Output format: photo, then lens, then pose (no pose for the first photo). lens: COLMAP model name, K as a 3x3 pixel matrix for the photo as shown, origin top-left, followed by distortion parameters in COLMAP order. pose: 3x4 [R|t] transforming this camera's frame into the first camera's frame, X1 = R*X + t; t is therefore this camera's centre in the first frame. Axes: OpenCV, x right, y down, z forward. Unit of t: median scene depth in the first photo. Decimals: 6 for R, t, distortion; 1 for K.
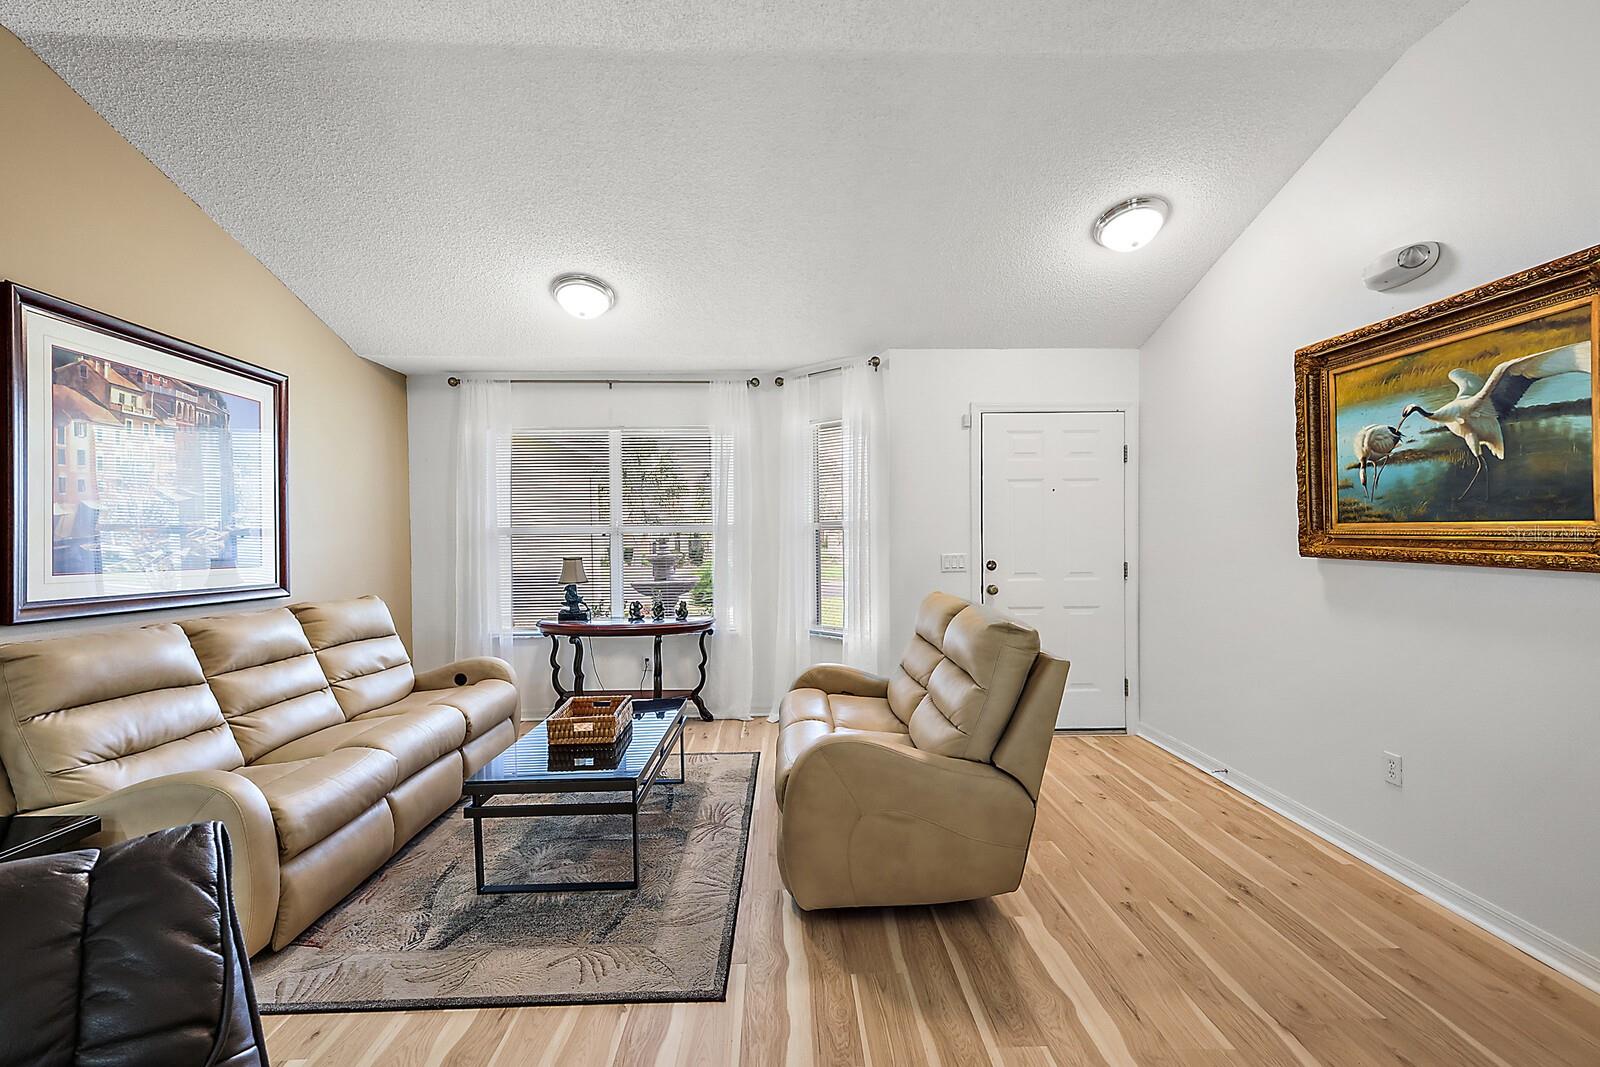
lens RADIAL K [[711.5, 0, 806.8], [0, 711.5, 541.8], [0, 0, 1]] dist [0.023378, -0.000084]
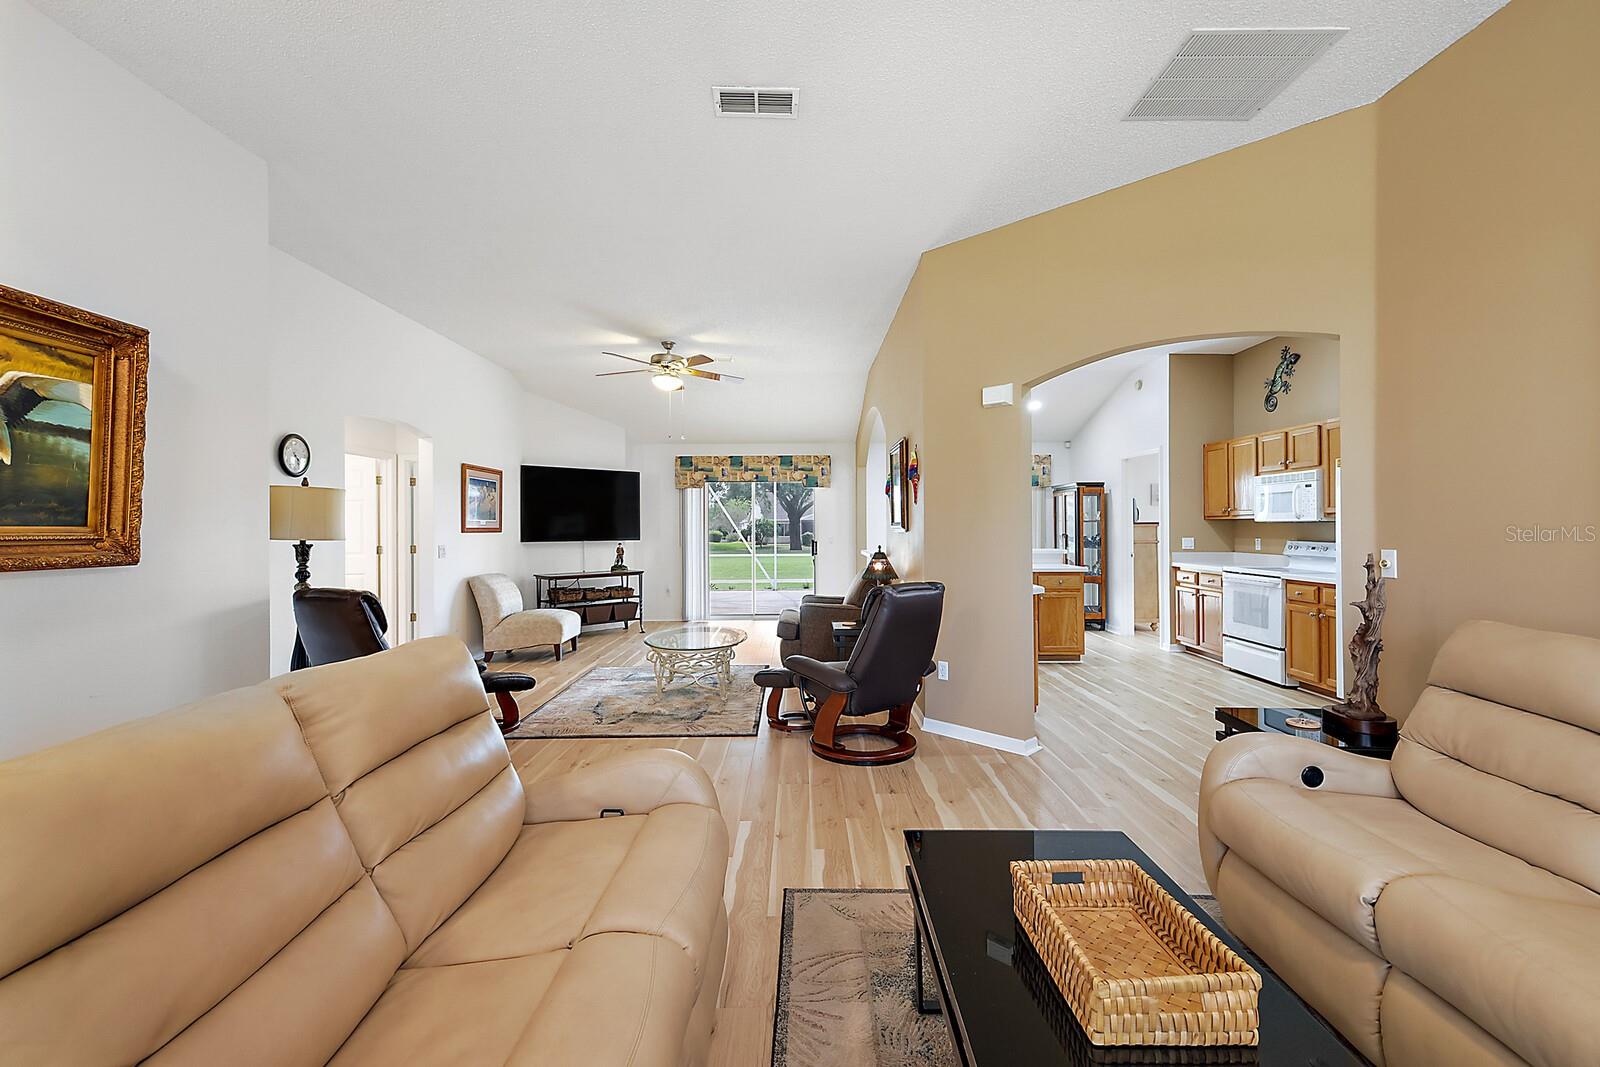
lens RADIAL K [[711.5, 0, 797.2], [0, 711.5, 525.2], [0, 0, 1]] dist [0.023378, -0.000084]
pose [[-0.999289, 0.016879, 0.033720, -0.123872], [0.017149, 0.999823, 0.007763, -0.013980], [-0.033583, 0.008336, -0.999401, 1.467267]]
